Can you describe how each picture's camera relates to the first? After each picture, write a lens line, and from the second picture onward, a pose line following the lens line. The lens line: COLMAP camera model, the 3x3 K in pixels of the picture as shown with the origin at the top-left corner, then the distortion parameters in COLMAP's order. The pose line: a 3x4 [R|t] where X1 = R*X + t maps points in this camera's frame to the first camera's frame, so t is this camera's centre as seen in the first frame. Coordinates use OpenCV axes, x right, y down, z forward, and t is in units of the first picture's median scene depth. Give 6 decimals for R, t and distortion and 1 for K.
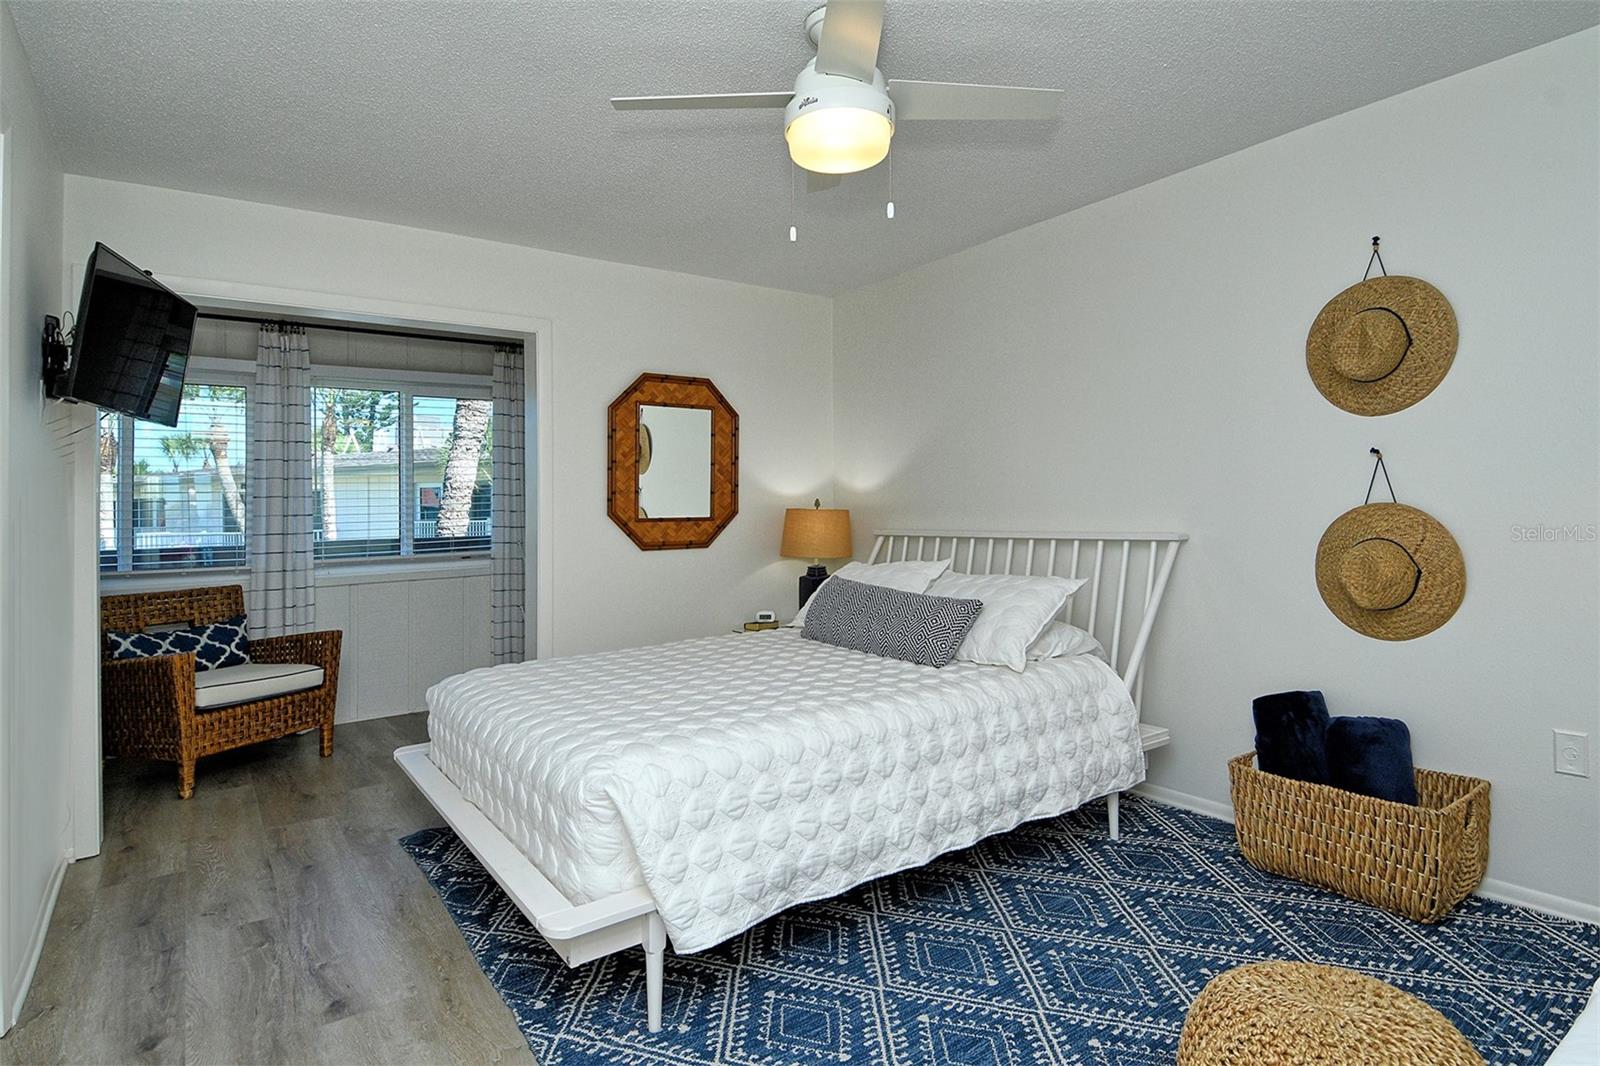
lens RADIAL K [[799.0, 0, 797.5], [0, 799.0, 521.9], [0, 0, 1]] dist [0.028735, 0.000051]
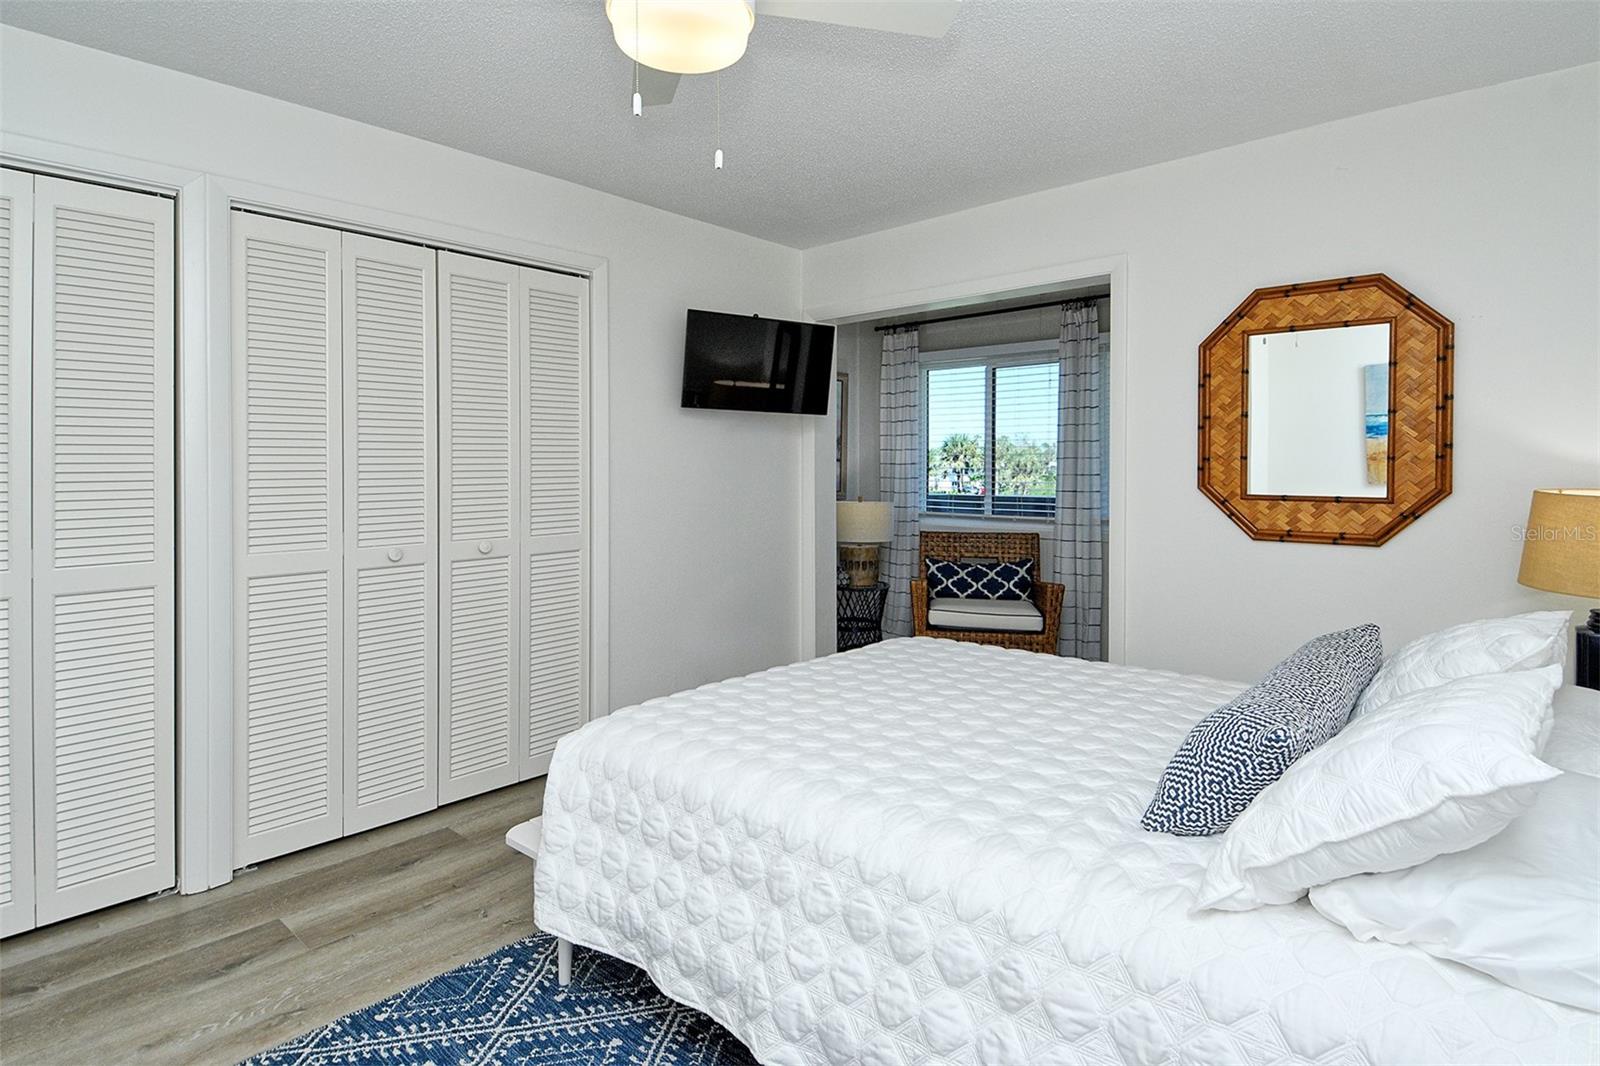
lens RADIAL K [[843.6, 0, 761.0], [0, 843.6, 471.0], [0, 0, 1]] dist [0.028551, -0.002960]
pose [[0.172546, 0.024791, -0.984690, 0.466477], [-0.015991, 0.999622, 0.022365, -0.034829], [0.984872, 0.011888, 0.172877, 0.427122]]
